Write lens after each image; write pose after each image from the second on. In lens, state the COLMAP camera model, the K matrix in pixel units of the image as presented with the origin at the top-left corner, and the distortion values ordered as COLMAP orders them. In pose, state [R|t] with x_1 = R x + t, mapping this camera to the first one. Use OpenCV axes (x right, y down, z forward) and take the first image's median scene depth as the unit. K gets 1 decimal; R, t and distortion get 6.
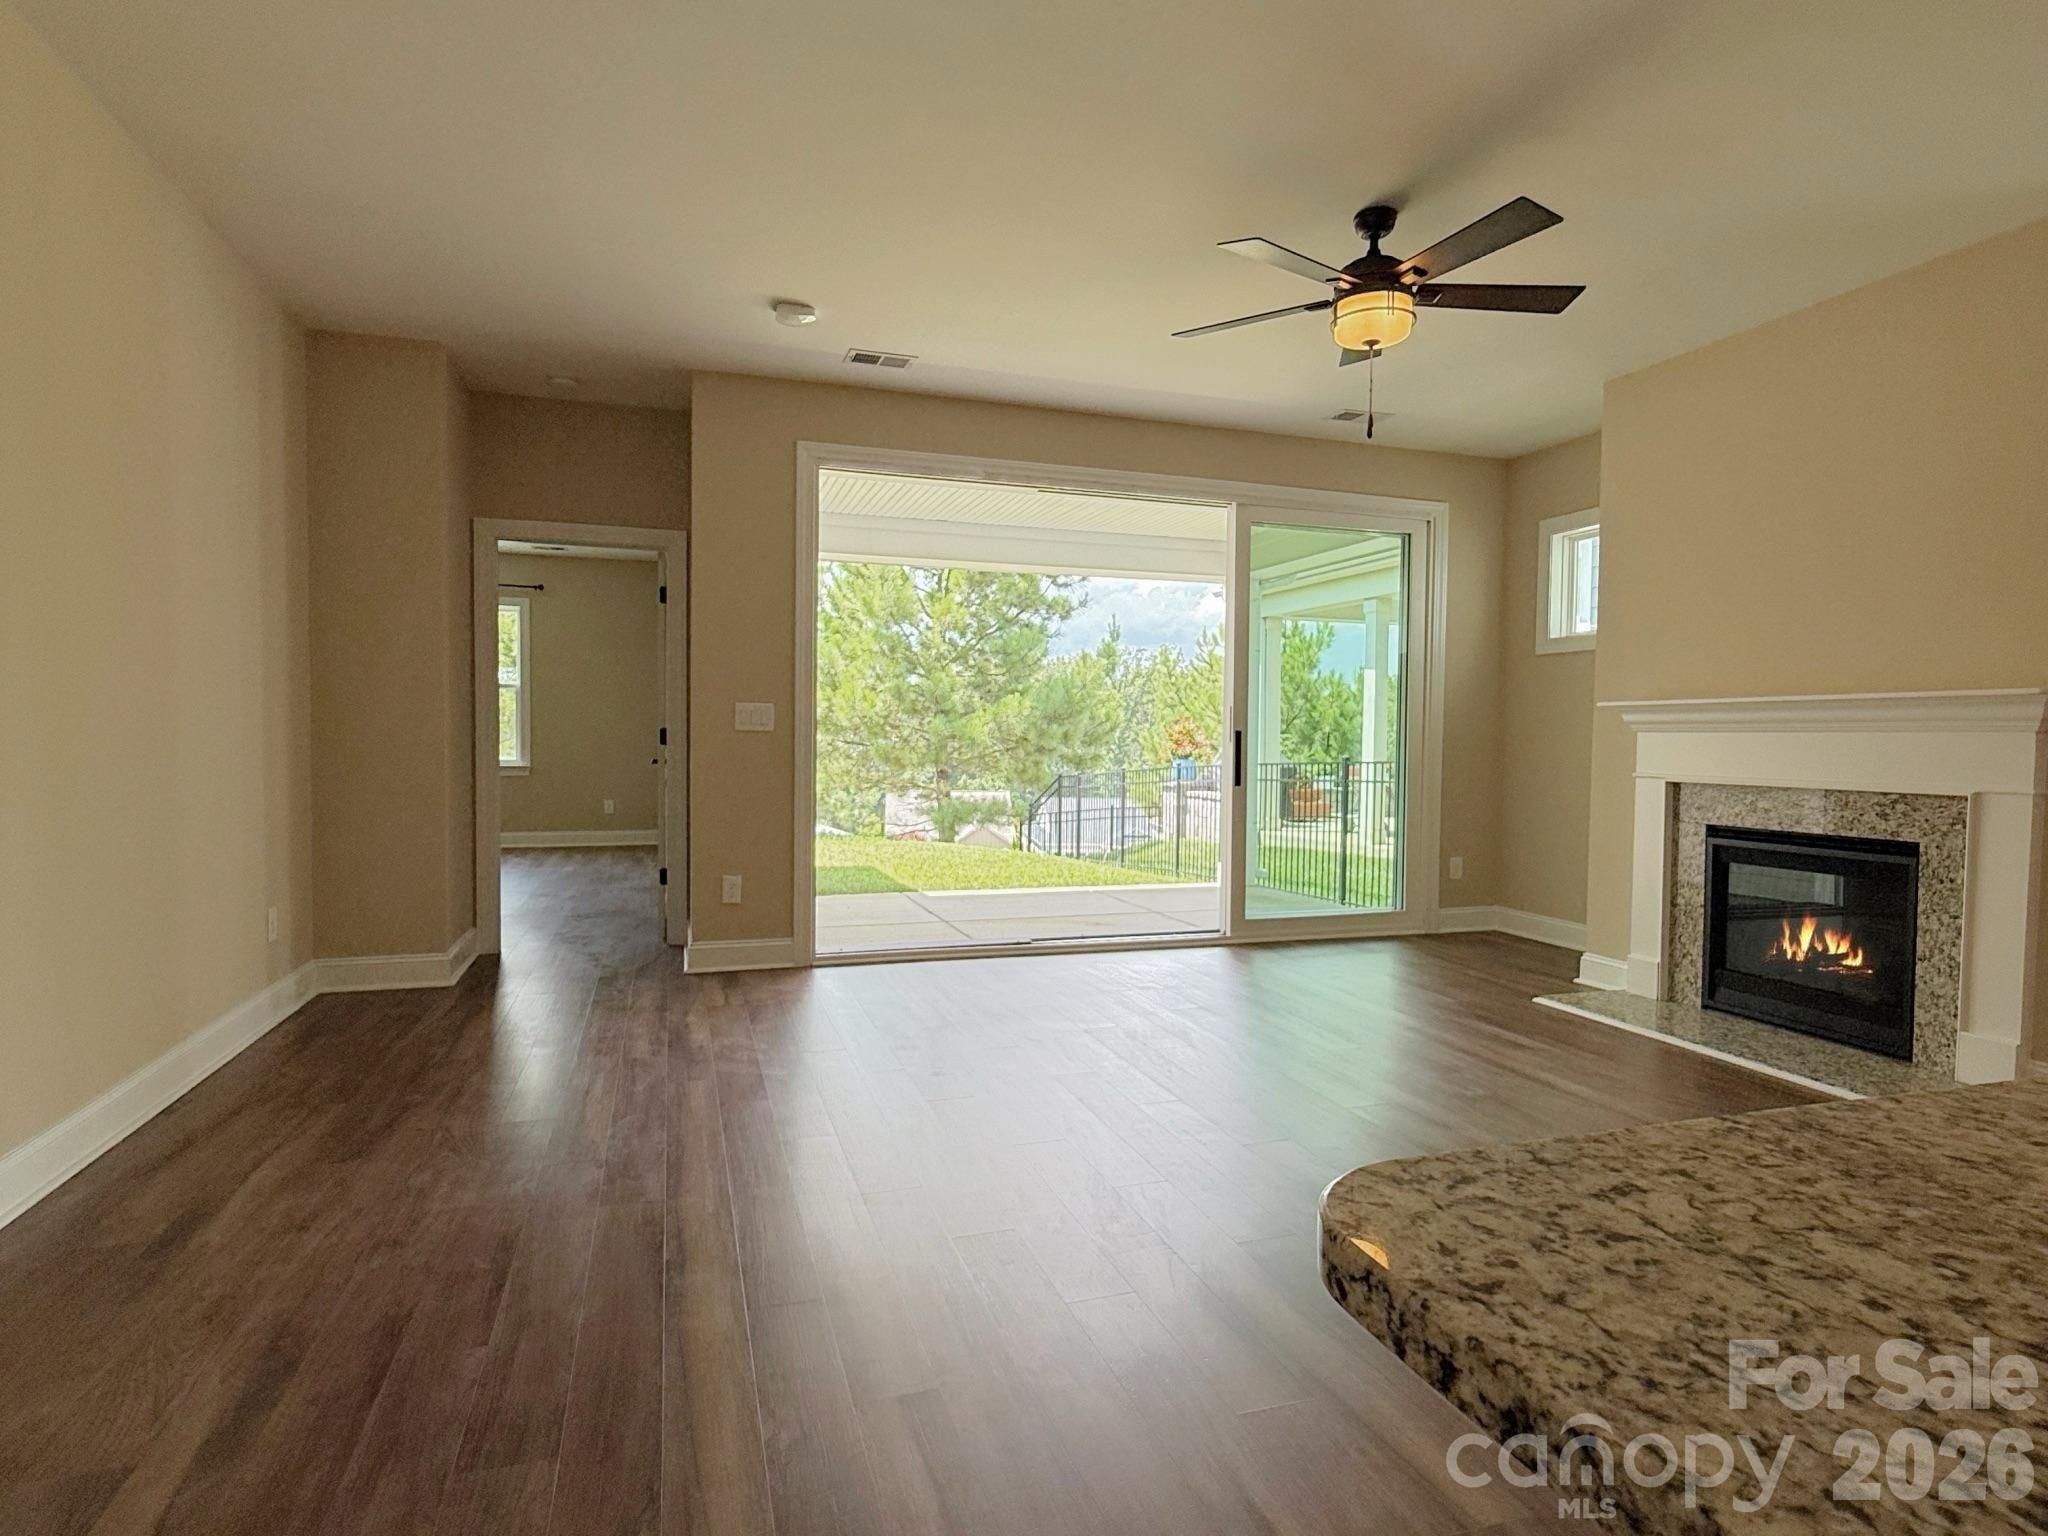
lens RADIAL K [[1080.7, 0, 1024.0], [0, 1080.7, 768.0], [0, 0, 1]] dist [0.000520, 0.000063]
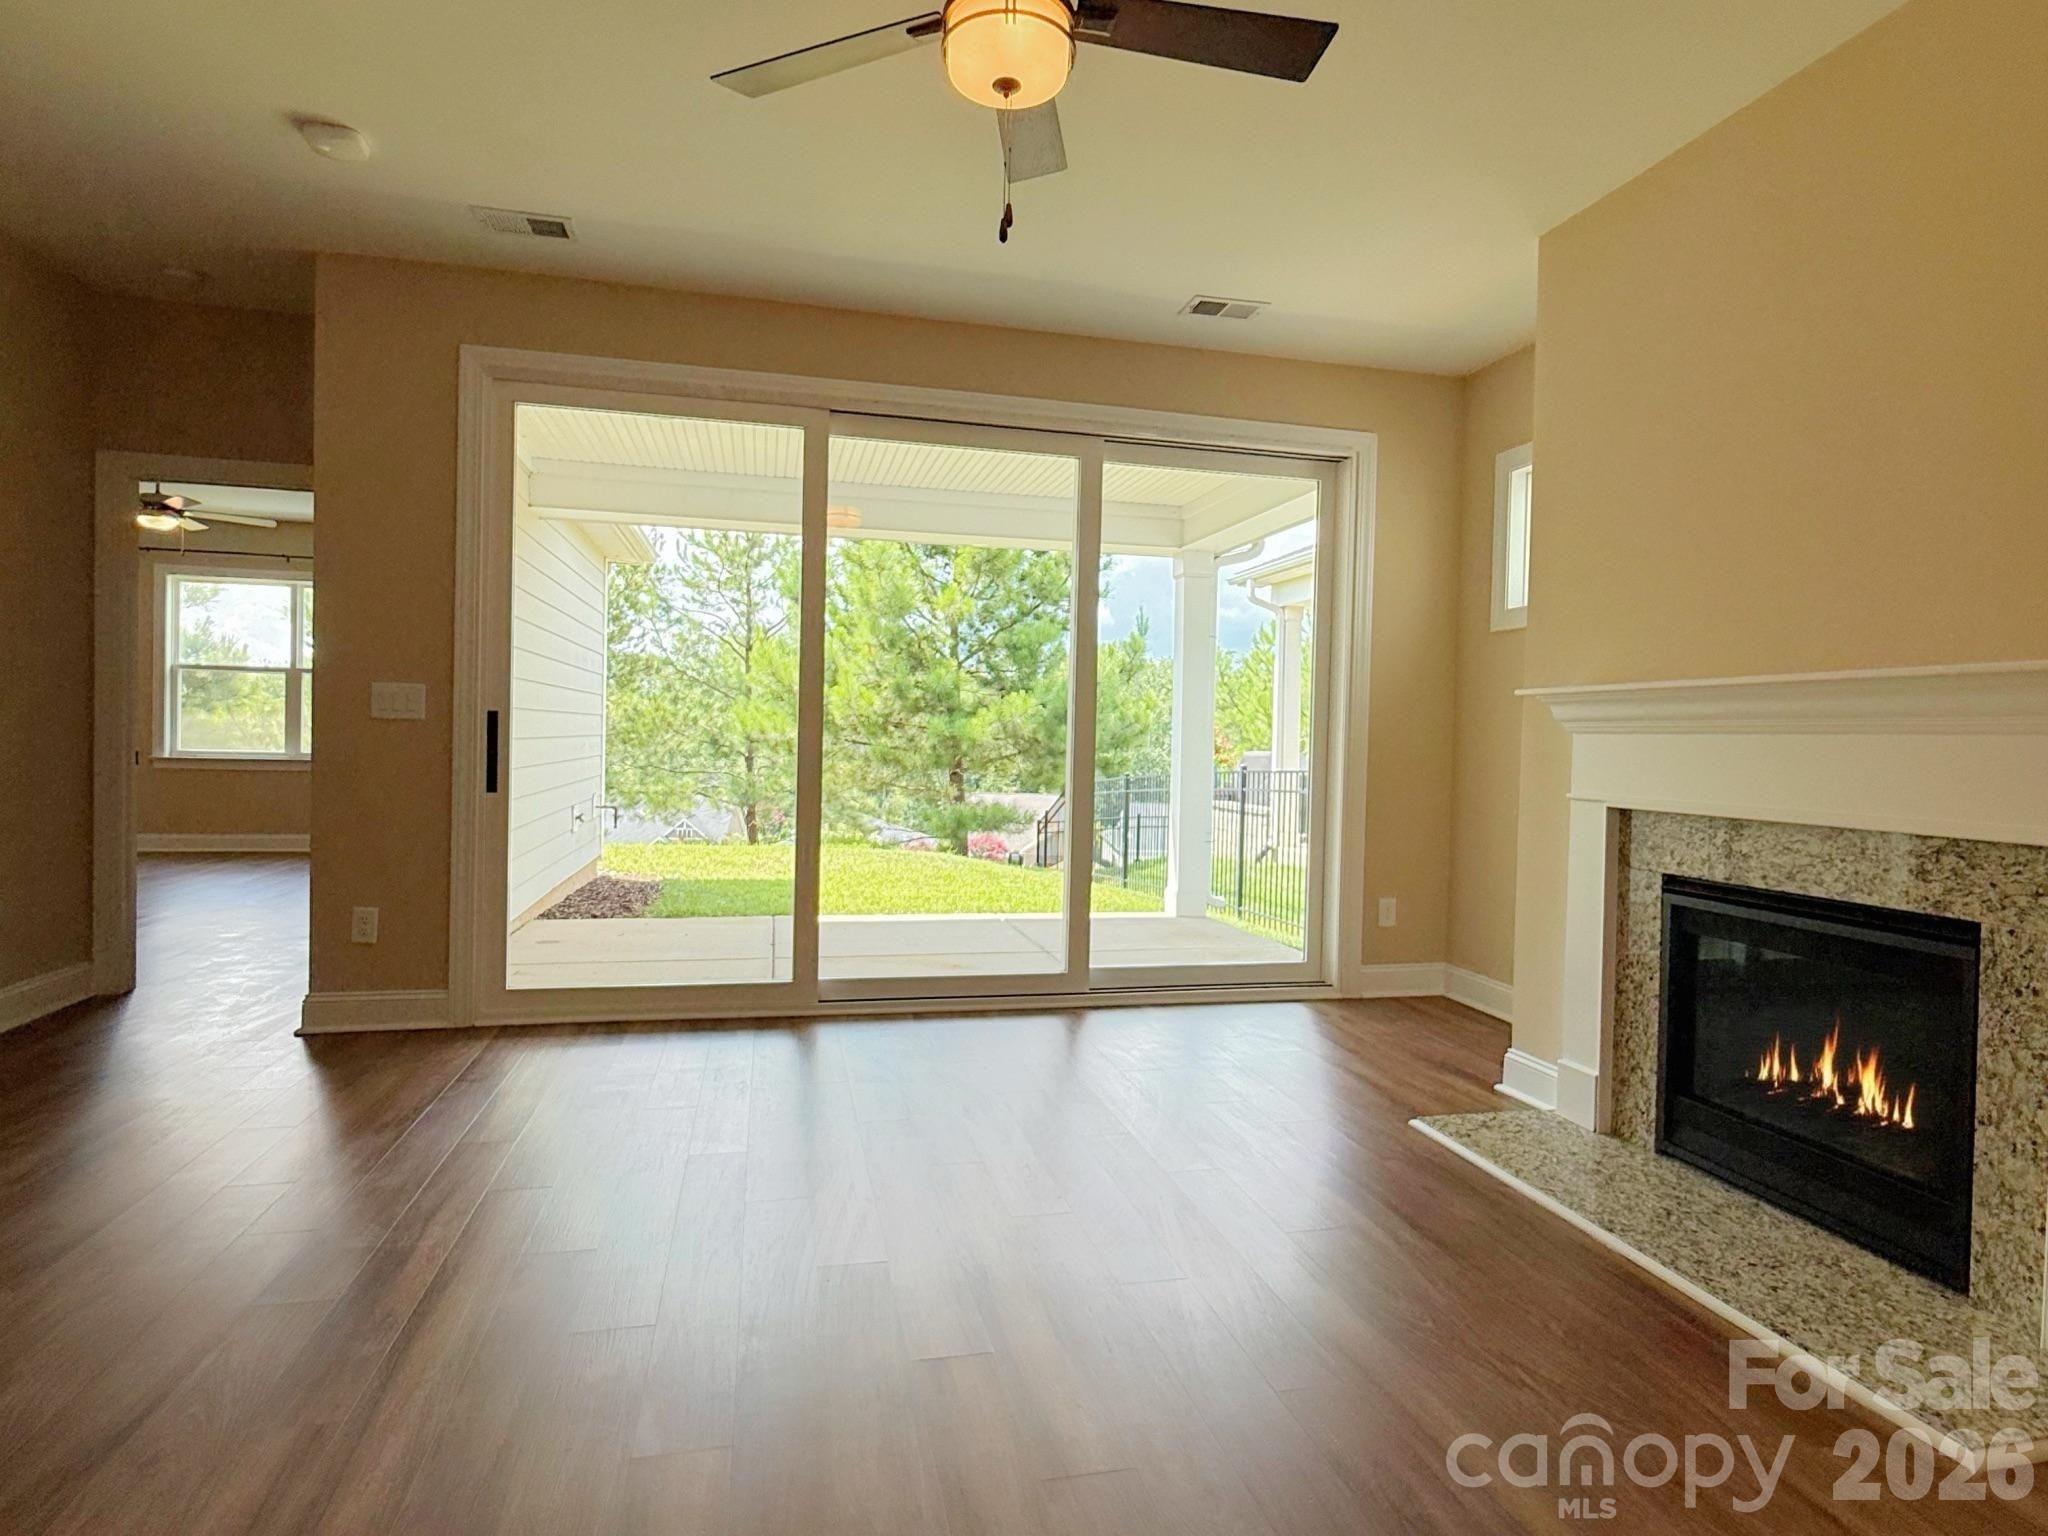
lens RADIAL K [[1088.8, 0, 1017.1], [0, 1088.8, 748.7], [0, 0, 1]] dist [-0.003249, 0.000084]
pose [[0.995742, 0.012228, -0.091365, 0.292919], [-0.014094, 0.999705, -0.019801, -0.005399], [0.091096, 0.021005, 0.995621, 0.295120]]
